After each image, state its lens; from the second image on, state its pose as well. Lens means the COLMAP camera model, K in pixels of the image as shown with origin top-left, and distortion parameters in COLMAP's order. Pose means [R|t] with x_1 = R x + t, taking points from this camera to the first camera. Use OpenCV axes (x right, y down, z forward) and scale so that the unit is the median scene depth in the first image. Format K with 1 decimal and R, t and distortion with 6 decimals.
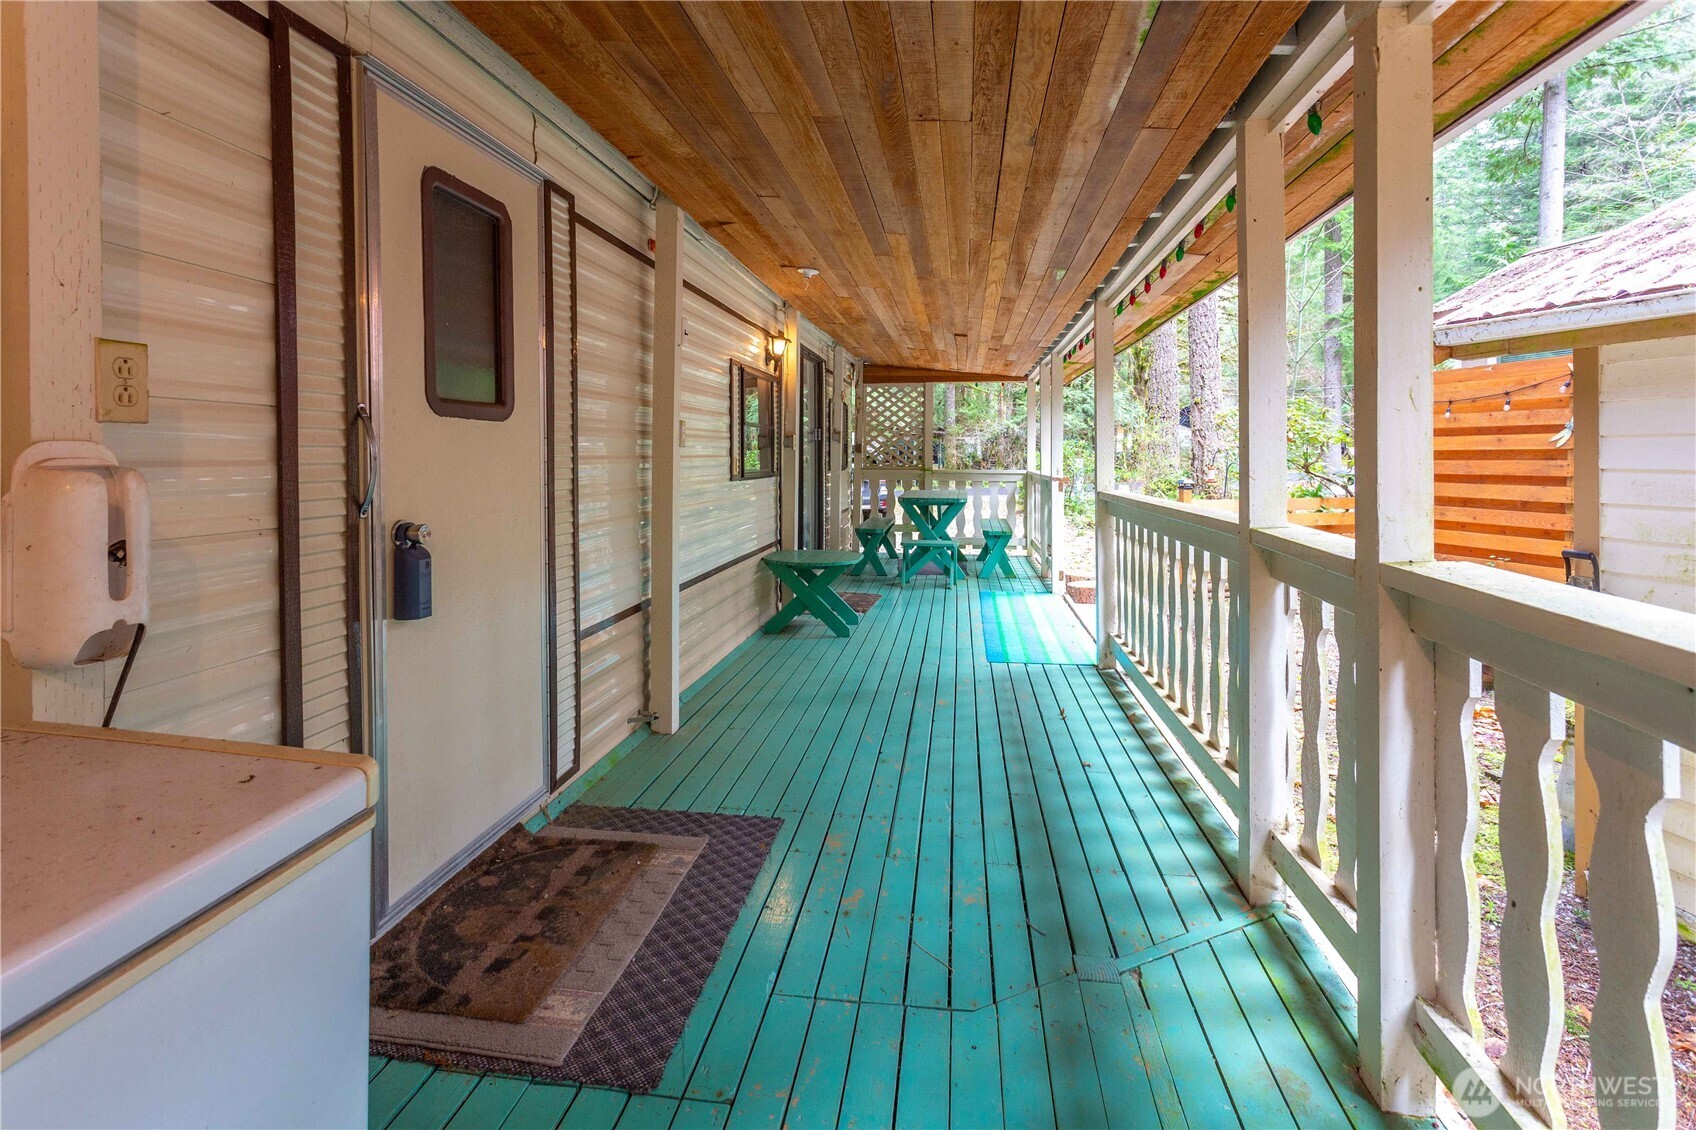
lens RADIAL K [[849.6, 0, 845.2], [0, 849.6, 470.4], [0, 0, 1]] dist [0.003277, 0.000799]
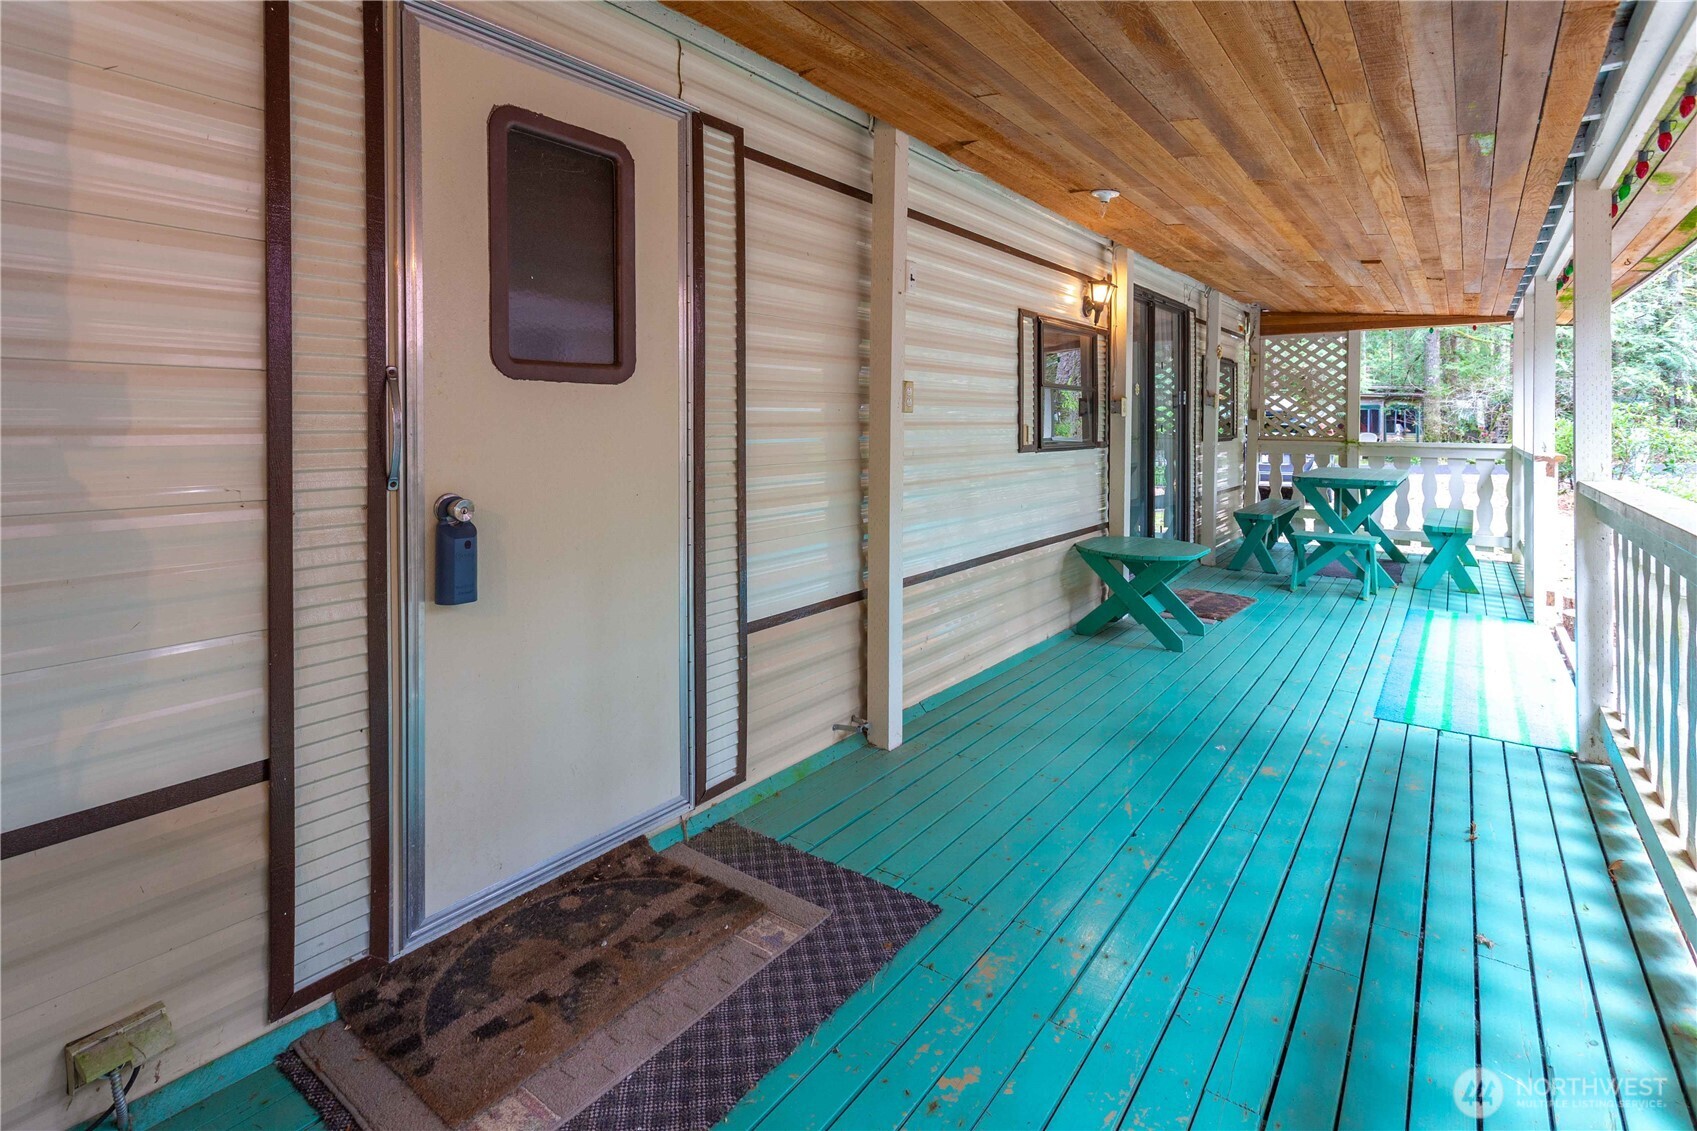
lens RADIAL K [[842.6, 0, 832.7], [0, 842.6, 428.5], [0, 0, 1]] dist [0.002155, -0.000188]
pose [[0.872732, 0.005480, -0.488169, 0.157758], [-0.010473, 0.999917, -0.007498, -0.004811], [0.488087, 0.011656, 0.872717, 0.233169]]
